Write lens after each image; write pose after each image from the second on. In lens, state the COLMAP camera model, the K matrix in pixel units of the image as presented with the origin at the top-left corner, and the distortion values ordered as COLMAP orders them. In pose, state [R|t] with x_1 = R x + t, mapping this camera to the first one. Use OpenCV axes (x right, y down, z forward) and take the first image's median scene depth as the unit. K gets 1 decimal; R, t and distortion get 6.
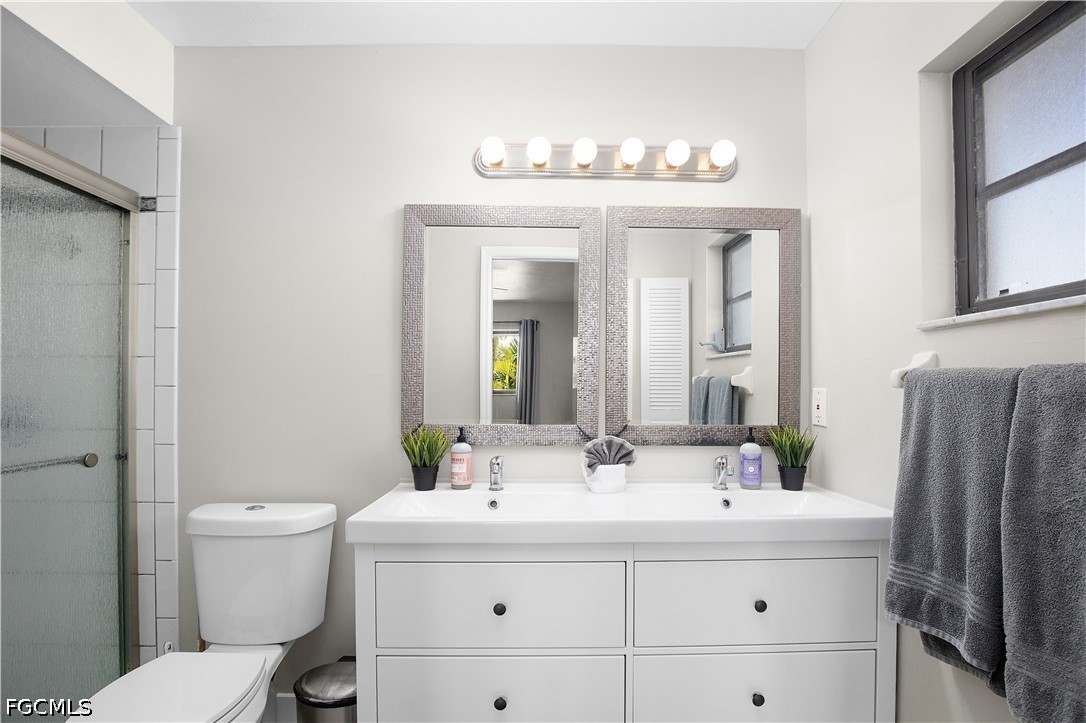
lens RADIAL K [[519.9, 0, 542.5], [0, 519.9, 385.0], [0, 0, 1]] dist [-0.030406, 0.000127]
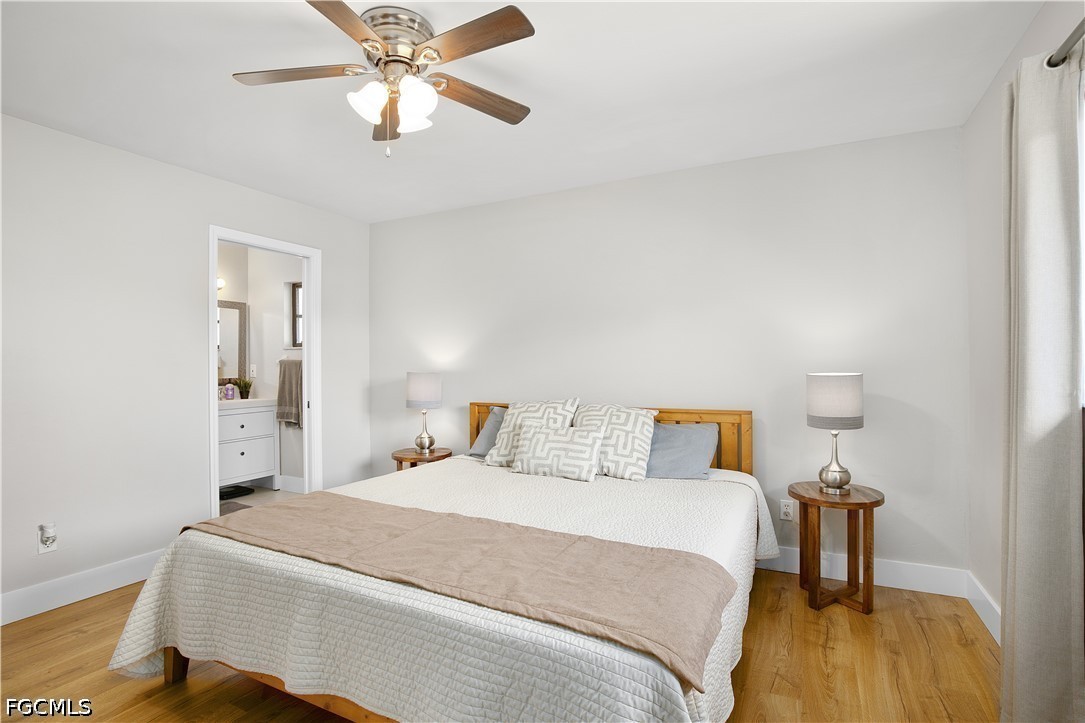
lens RADIAL K [[517.1, 0, 542.5], [0, 517.1, 361.5], [0, 0, 1]] dist [0.017787, -0.000134]
pose [[0.468489, -0.002036, 0.883467, -1.361779], [-0.000578, 0.999996, 0.002612, -0.021332], [-0.883469, -0.001735, 0.468487, -1.924428]]
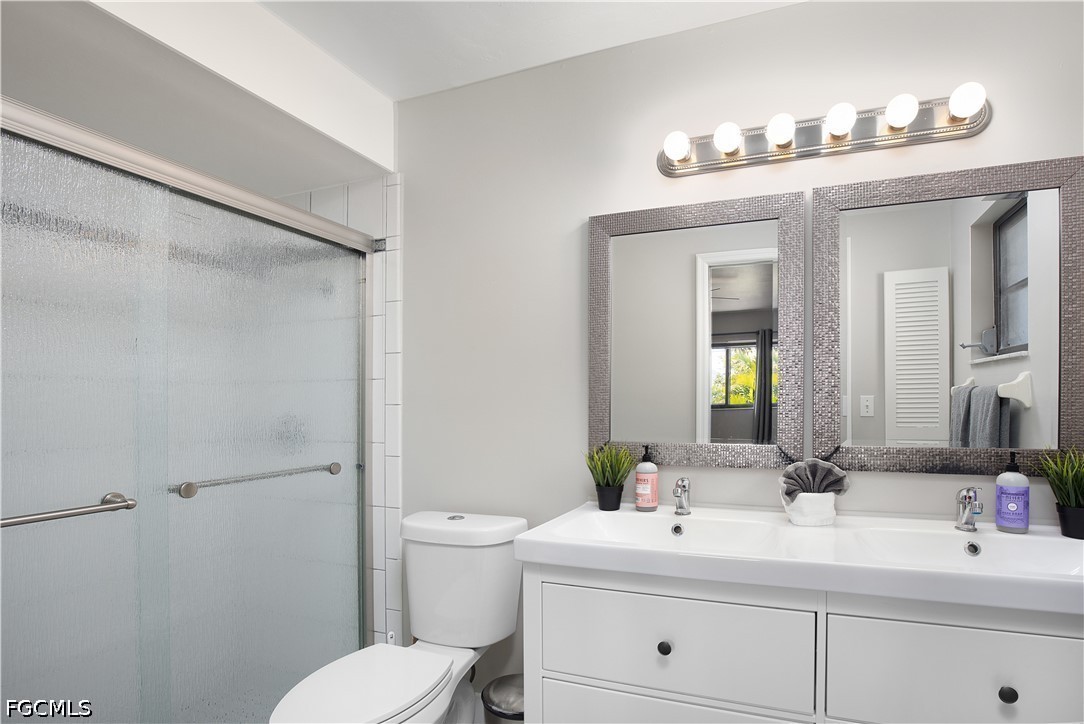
lens RADIAL K [[524.4, 0, 605.5], [0, 524.4, 403.8], [0, 0, 1]] dist [-0.032626, -0.000012]
pose [[0.937717, -0.009622, -0.347267, 0.104986], [0.012053, 0.999916, 0.004842, 0.000195], [0.347191, -0.008726, 0.937754, 0.083419]]
